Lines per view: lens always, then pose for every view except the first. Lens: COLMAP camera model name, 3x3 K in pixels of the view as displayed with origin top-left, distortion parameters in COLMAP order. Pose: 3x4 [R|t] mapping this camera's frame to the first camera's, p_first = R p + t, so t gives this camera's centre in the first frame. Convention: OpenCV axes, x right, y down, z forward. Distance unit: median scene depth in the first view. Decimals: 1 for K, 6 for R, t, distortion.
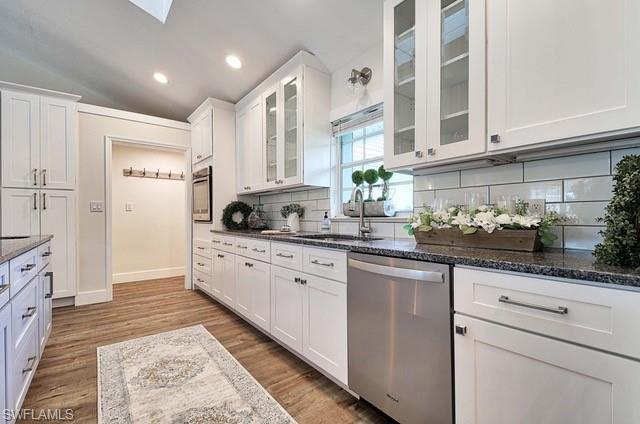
lens RADIAL K [[284.3, 0, 323.7], [0, 284.3, 208.5], [0, 0, 1]] dist [0.046848, -0.026316]
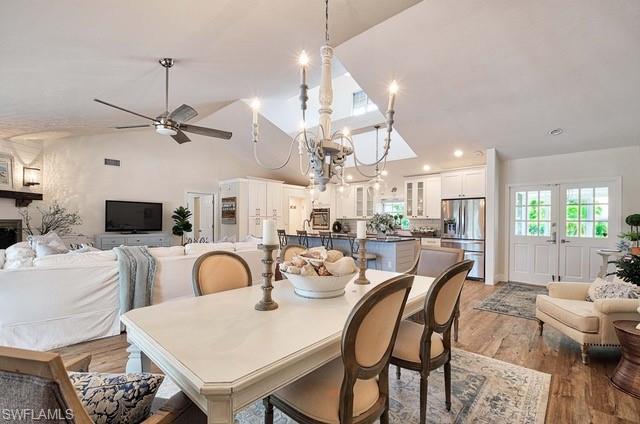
lens RADIAL K [[273.8, 0, 321.6], [0, 273.8, 221.9], [0, 0, 1]] dist [0.038590, -0.022048]
pose [[0.987881, 0.012096, 0.154738, -1.154663], [-0.016533, 0.999487, 0.027419, -0.120510], [-0.154327, -0.029645, 0.987575, -2.024716]]
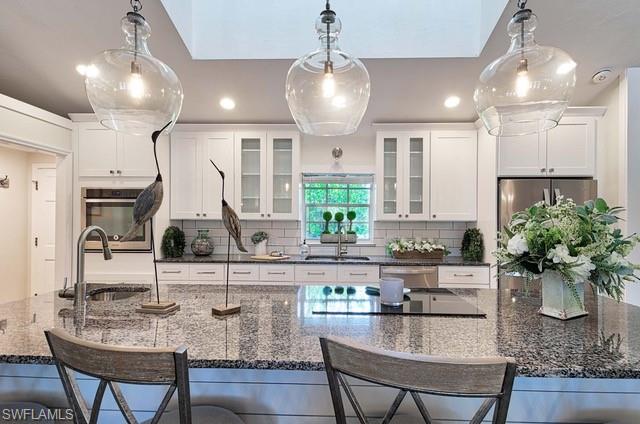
lens RADIAL K [[273.8, 0, 321.6], [0, 273.8, 221.9], [0, 0, 1]] dist [0.038590, -0.022048]
pose [[0.640422, 0.006521, 0.767996, -0.958161], [-0.028289, 0.999486, 0.015102, -0.095012], [-0.767502, -0.031397, 0.640277, 0.087760]]
